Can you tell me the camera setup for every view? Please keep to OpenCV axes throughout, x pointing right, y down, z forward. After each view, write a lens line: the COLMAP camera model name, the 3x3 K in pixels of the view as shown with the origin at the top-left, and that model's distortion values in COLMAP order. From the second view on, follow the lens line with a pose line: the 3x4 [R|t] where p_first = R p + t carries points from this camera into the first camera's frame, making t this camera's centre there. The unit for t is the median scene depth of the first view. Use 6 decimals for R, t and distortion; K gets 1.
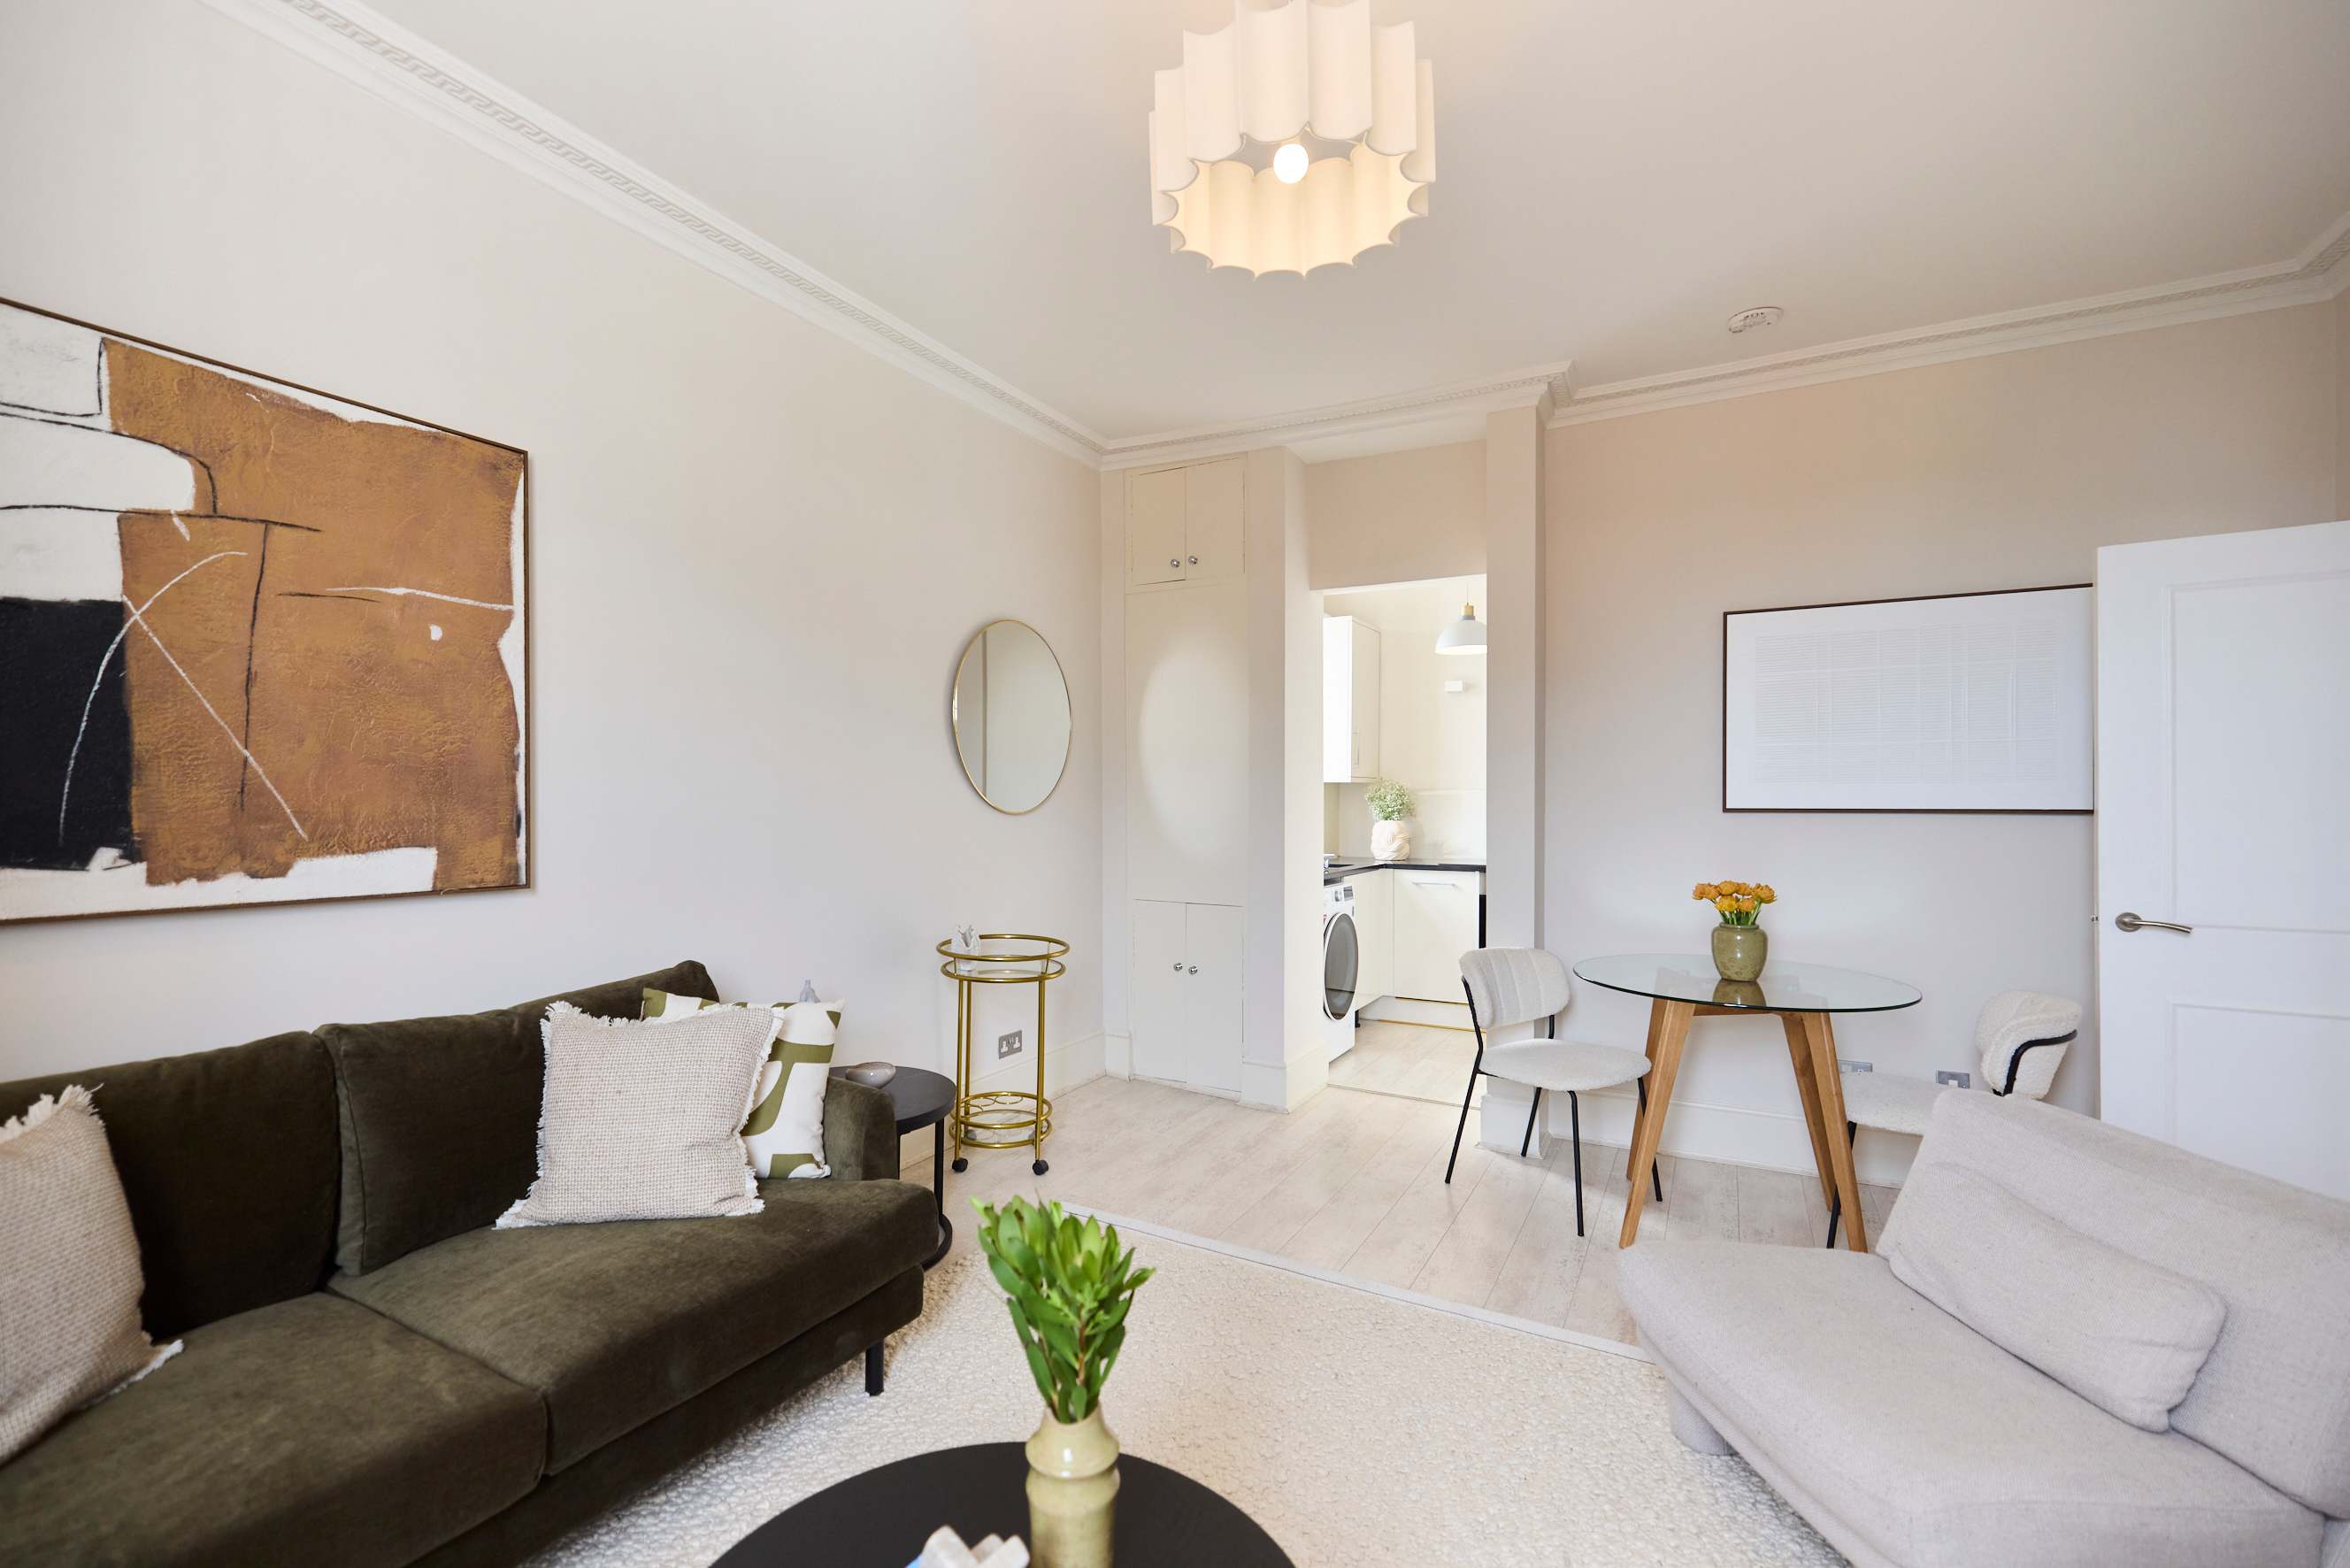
lens RADIAL K [[1023.1, 0, 1174.9], [0, 1023.1, 806.7], [0, 0, 1]] dist [0.005776, -0.000703]
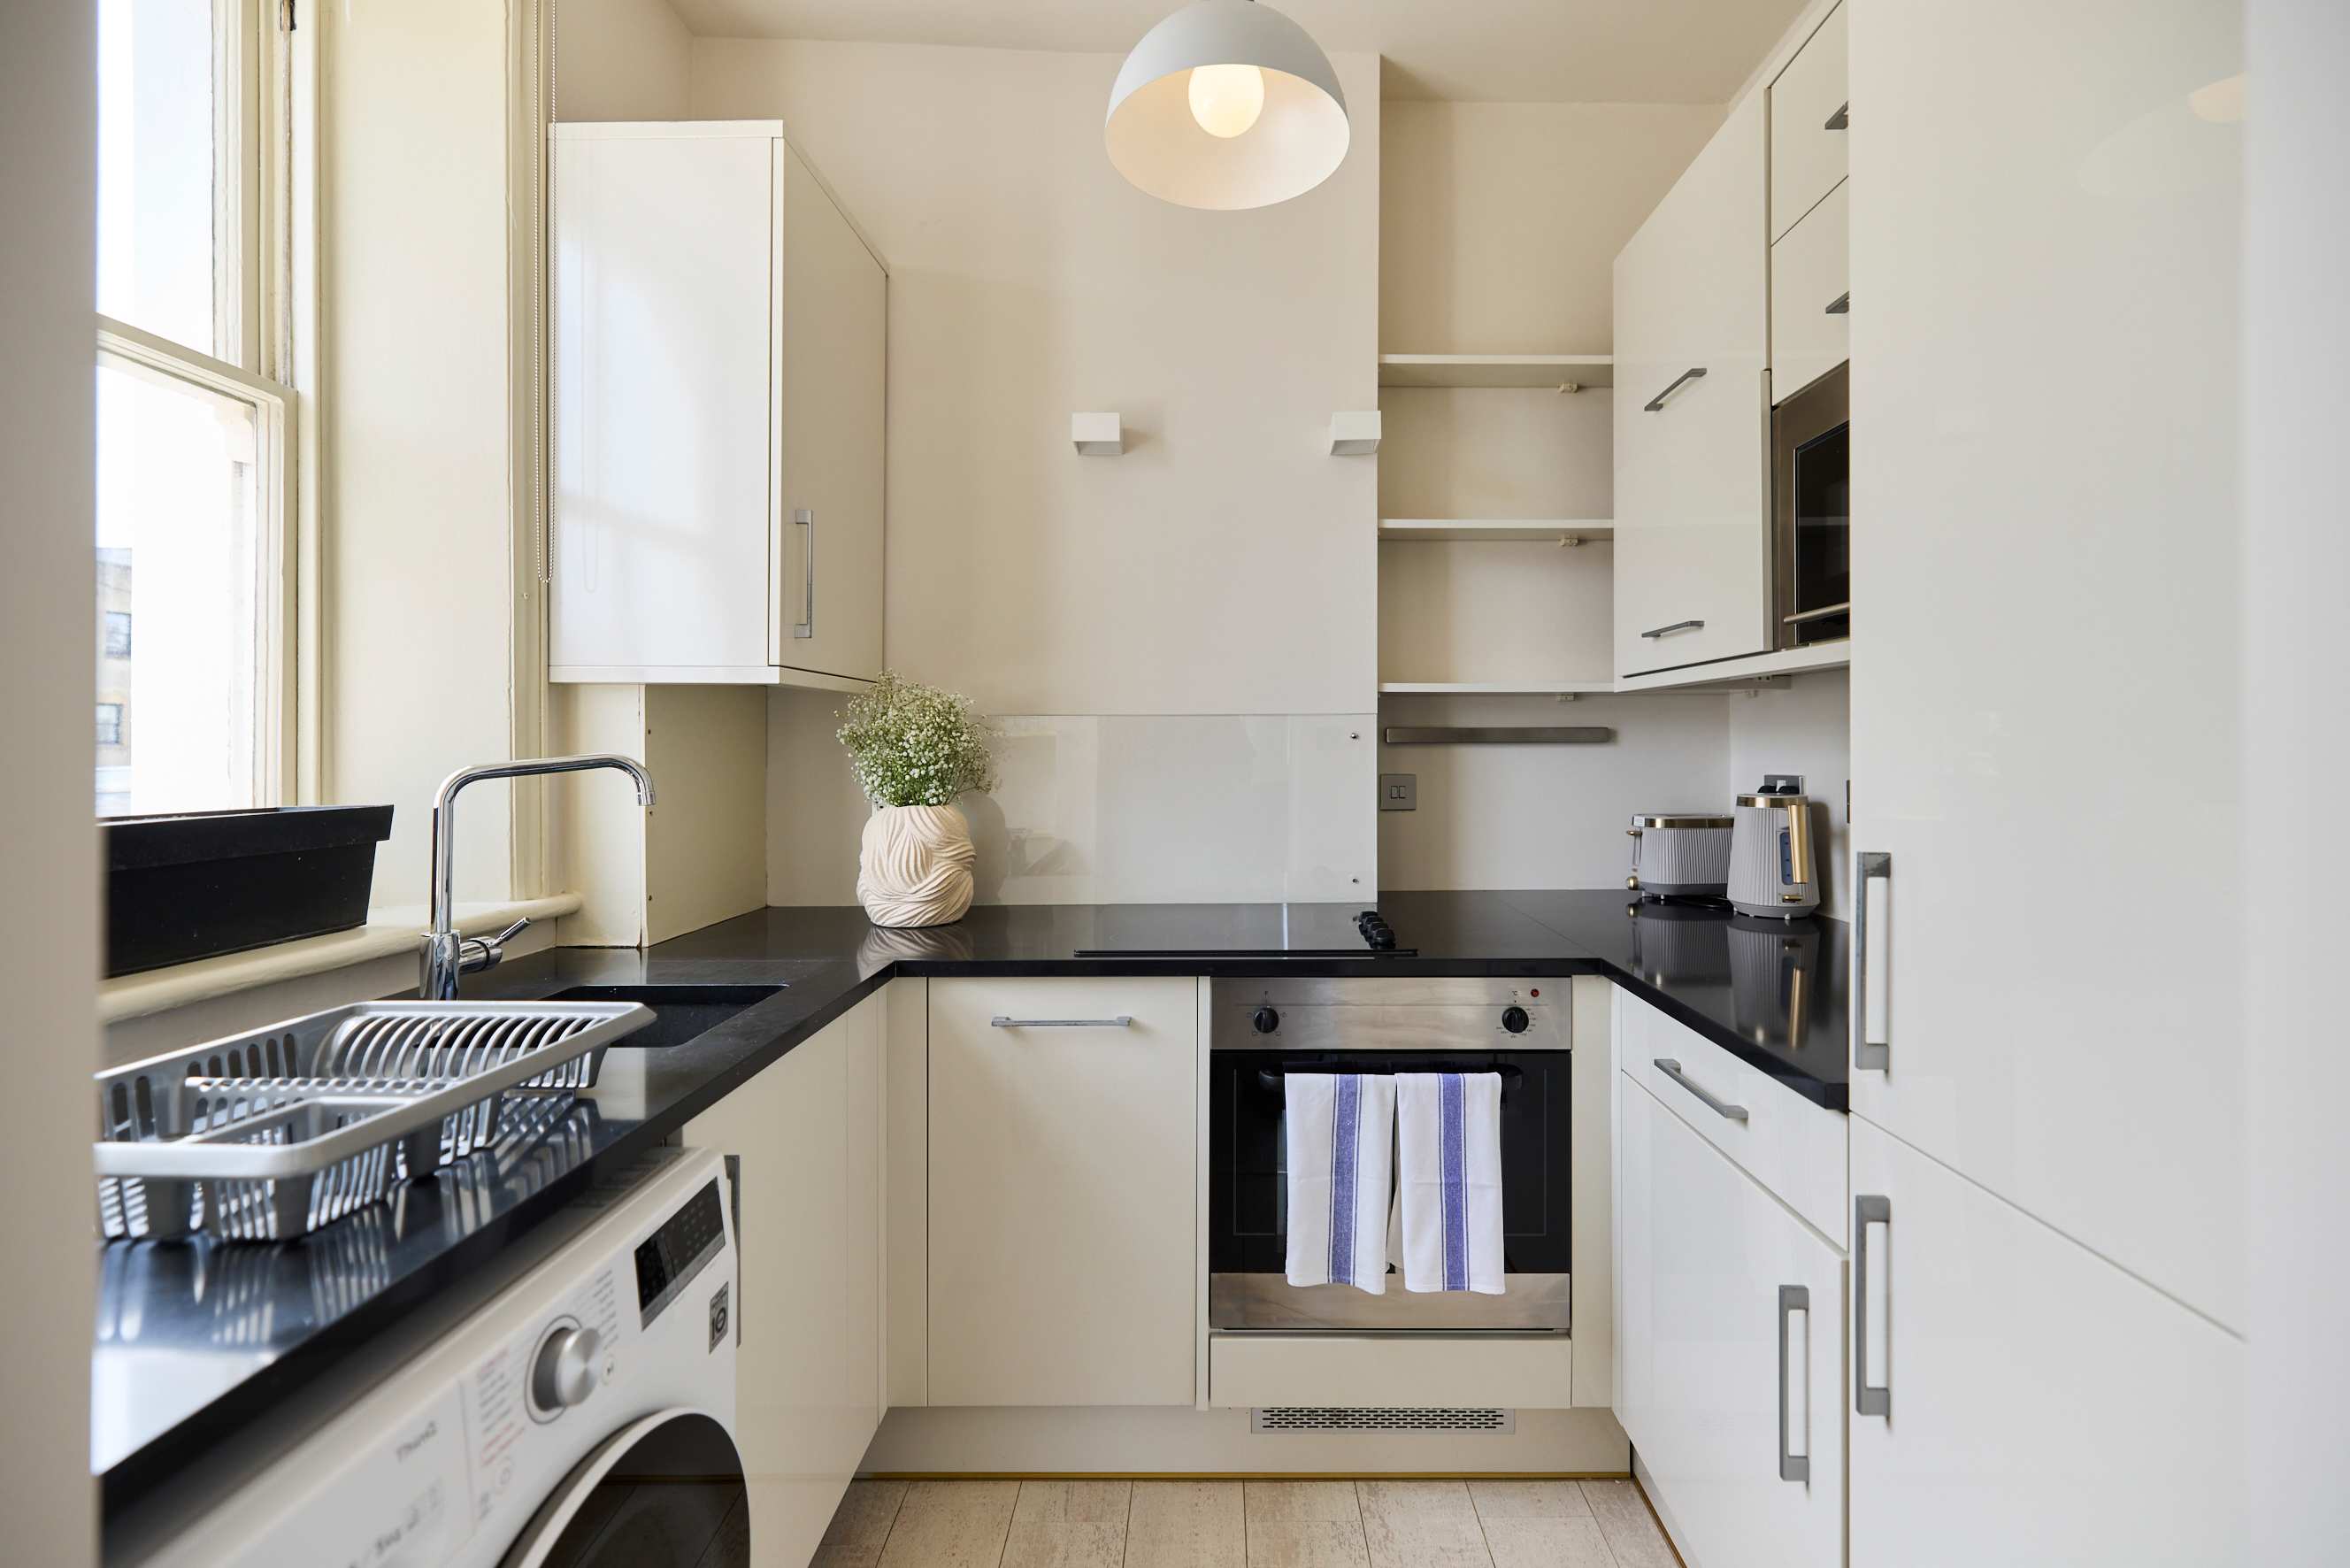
lens RADIAL K [[1023.1, 0, 1201.6], [0, 1023.1, 753.1], [0, 0, 1]] dist [0.005776, -0.000703]
pose [[0.884271, -0.005801, 0.466938, 0.297173], [0.006272, 0.999980, 0.000546, -0.007305], [-0.466932, 0.002446, 0.884290, 1.432493]]
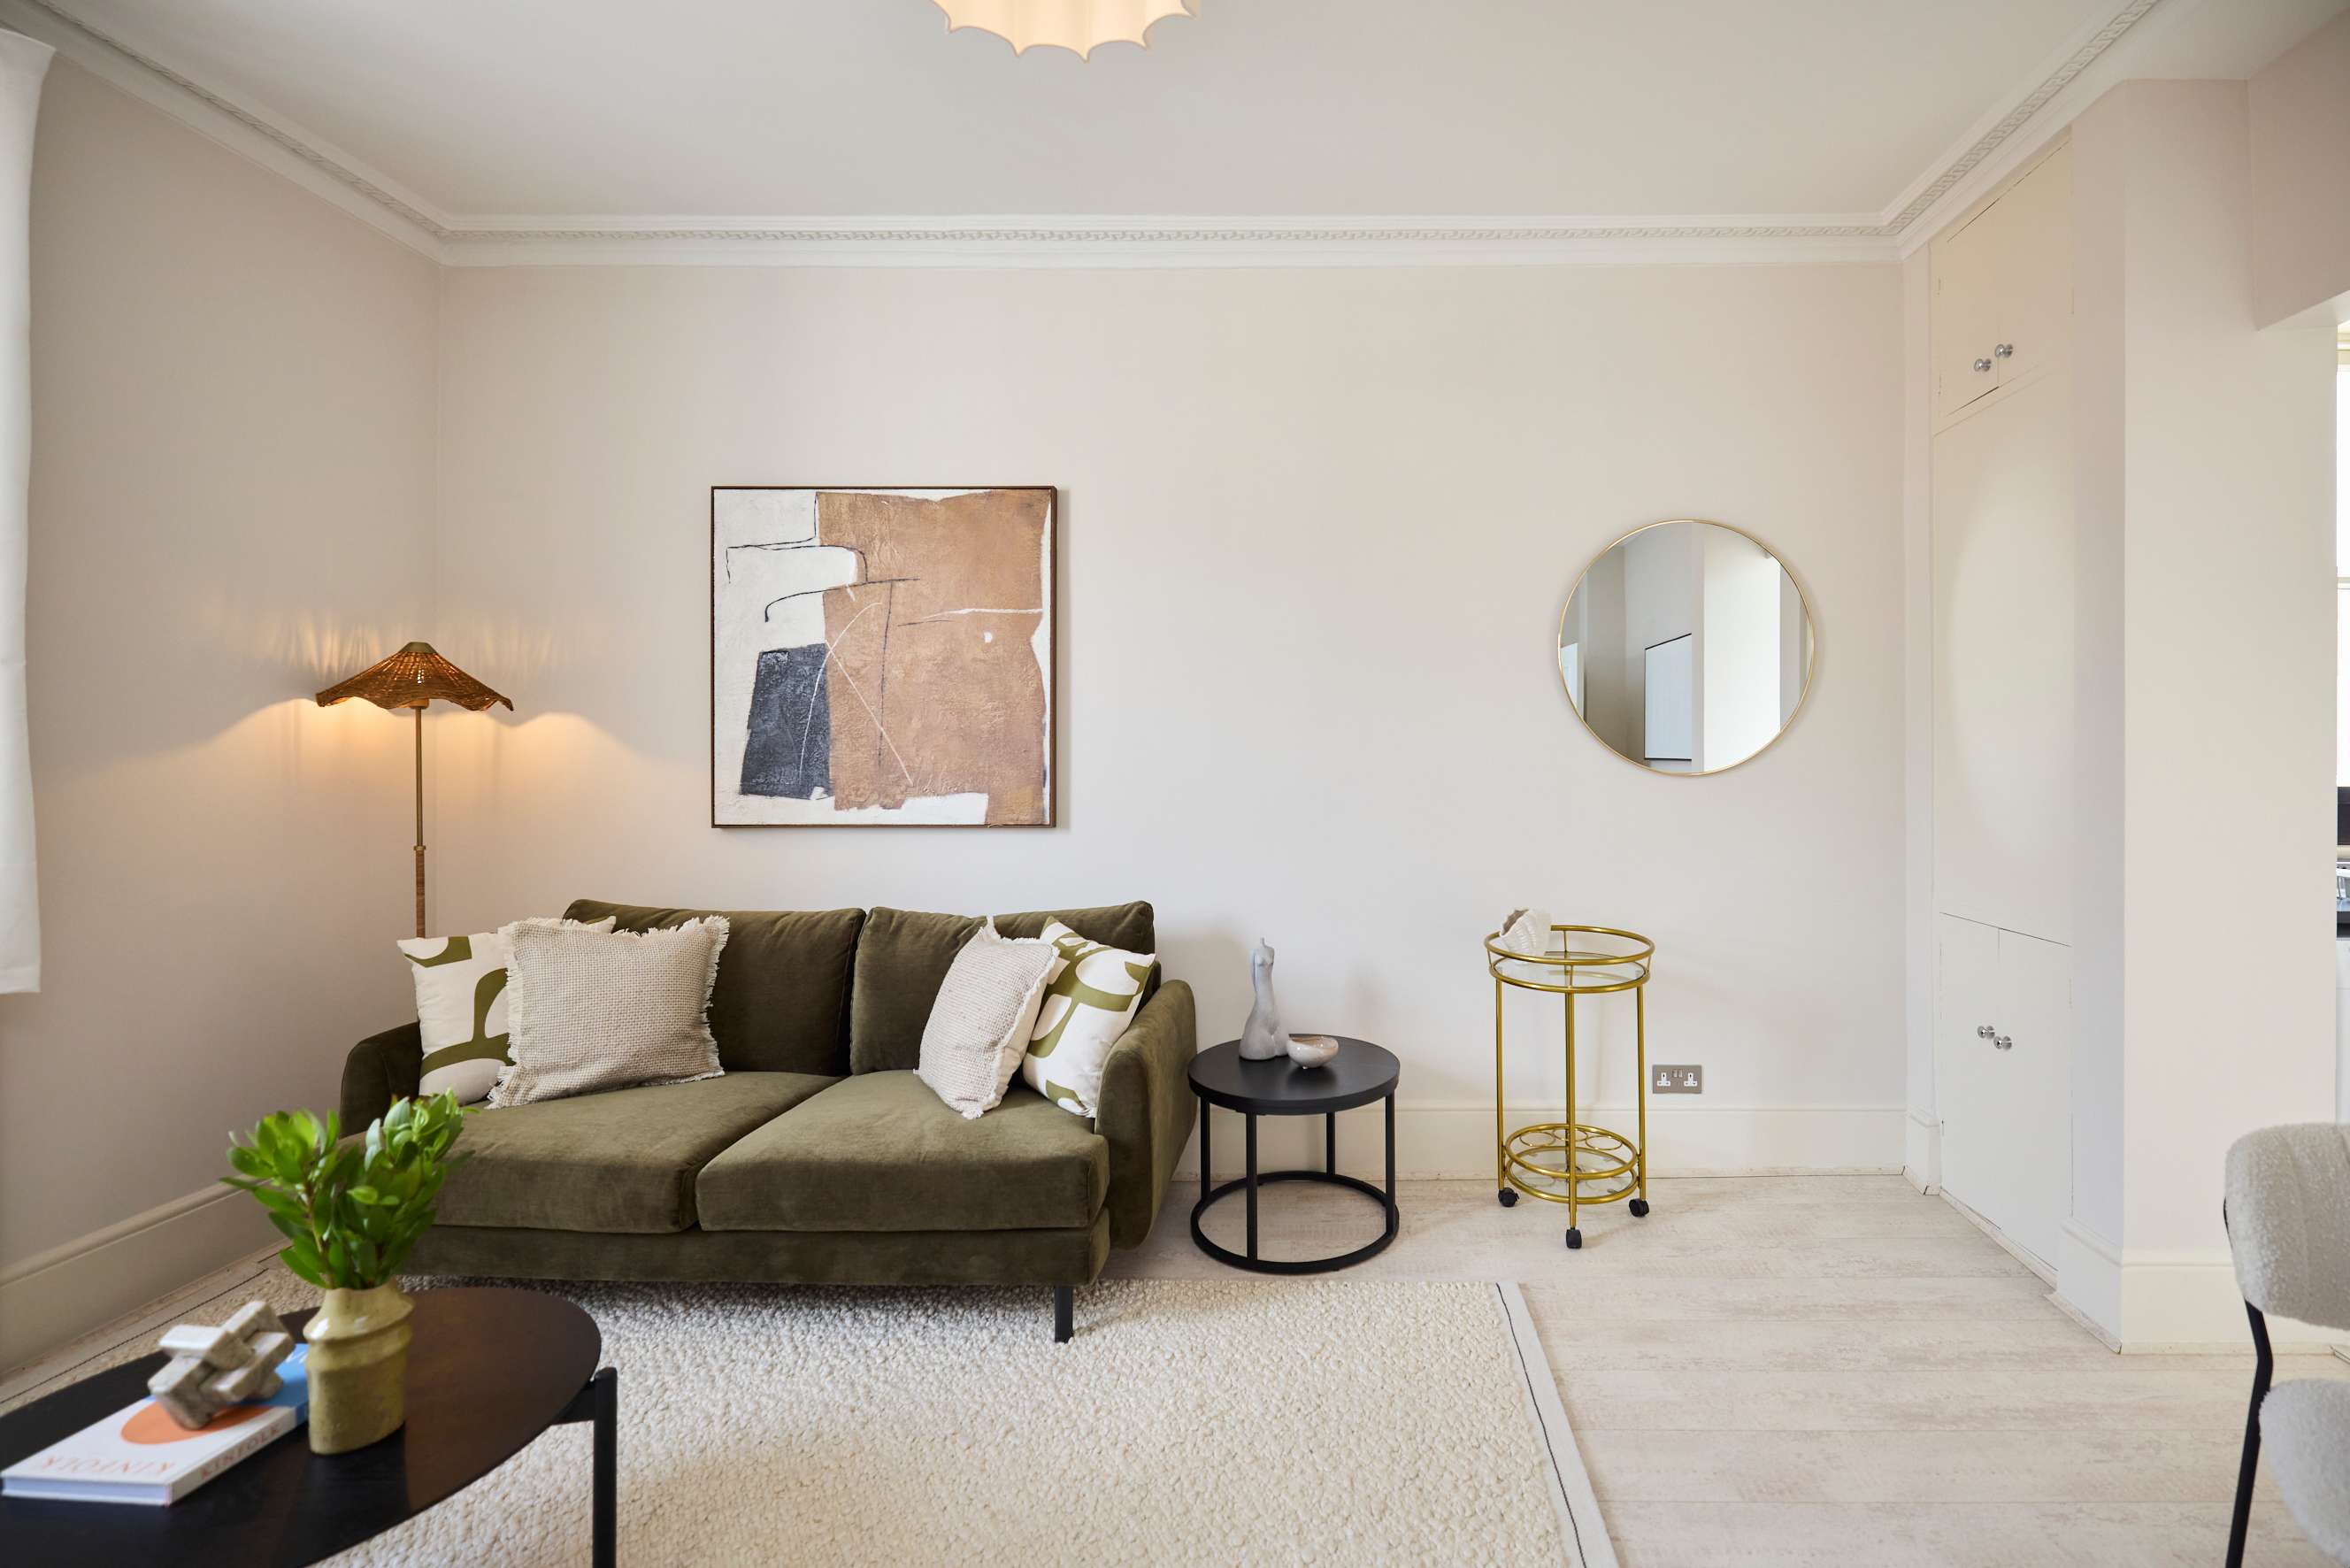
lens RADIAL K [[1084.0, 0, 1353.1], [0, 1084.0, 772.9], [0, 0, 1]] dist [-0.001085, -0.000189]
pose [[0.468503, 0.009151, -0.883414, 0.626364], [-0.003794, 0.999958, 0.008346, -0.001524], [0.883454, -0.000558, 0.468518, 0.592948]]
